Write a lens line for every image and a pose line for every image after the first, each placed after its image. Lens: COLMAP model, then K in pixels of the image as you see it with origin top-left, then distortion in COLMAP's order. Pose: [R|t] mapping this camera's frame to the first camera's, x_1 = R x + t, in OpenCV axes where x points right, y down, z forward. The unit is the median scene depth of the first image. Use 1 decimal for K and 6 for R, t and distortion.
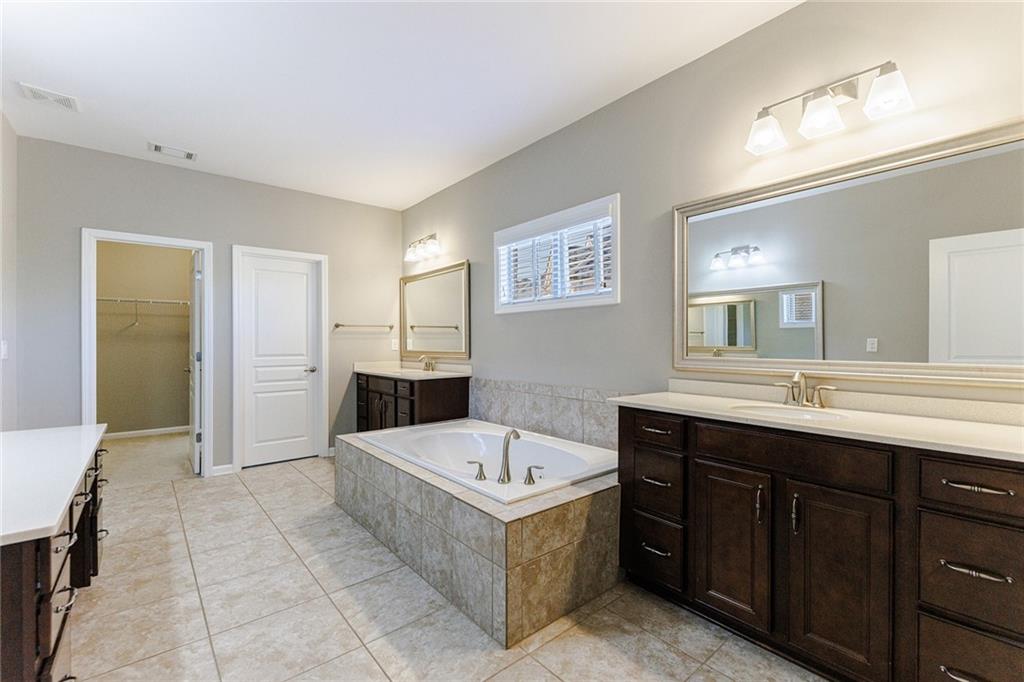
lens RADIAL K [[454.2, 0, 524.9], [0, 454.2, 337.7], [0, 0, 1]] dist [0.001941, -0.002627]
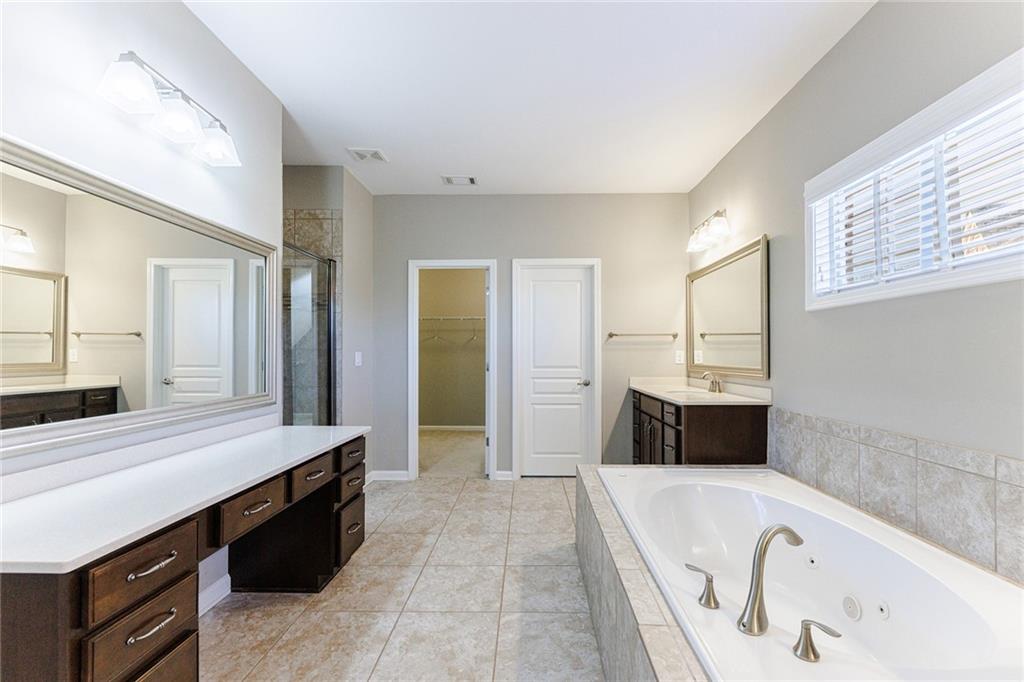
lens RADIAL K [[454.2, 0, 515.9], [0, 454.2, 350.3], [0, 0, 1]] dist [0.001941, -0.002627]
pose [[0.743465, -0.000754, -0.668775, 0.057447], [0.003489, 0.999990, 0.002752, -0.000069], [0.668766, -0.004379, 0.743460, 0.254859]]
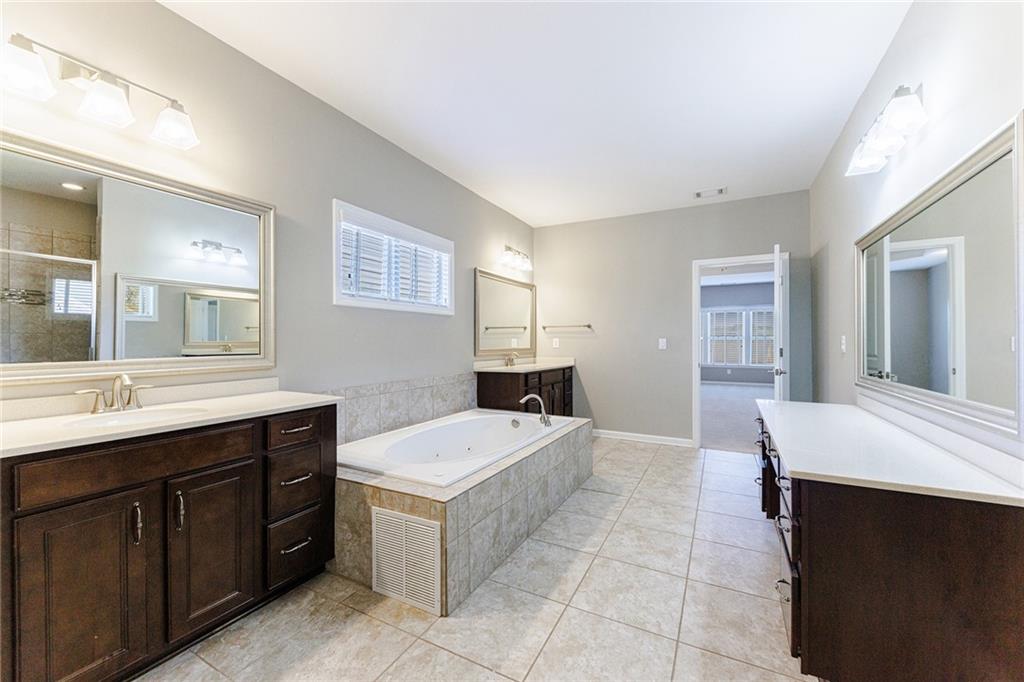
lens RADIAL K [[394.9, 0, 512.7], [0, 394.9, 334.8], [0, 0, 1]] dist [0.005107, -0.001109]
pose [[-0.371954, 0.019339, 0.928050, -0.801700], [-0.008115, 0.999677, -0.024084, 0.013725], [-0.928216, -0.016489, -0.371677, 0.967450]]
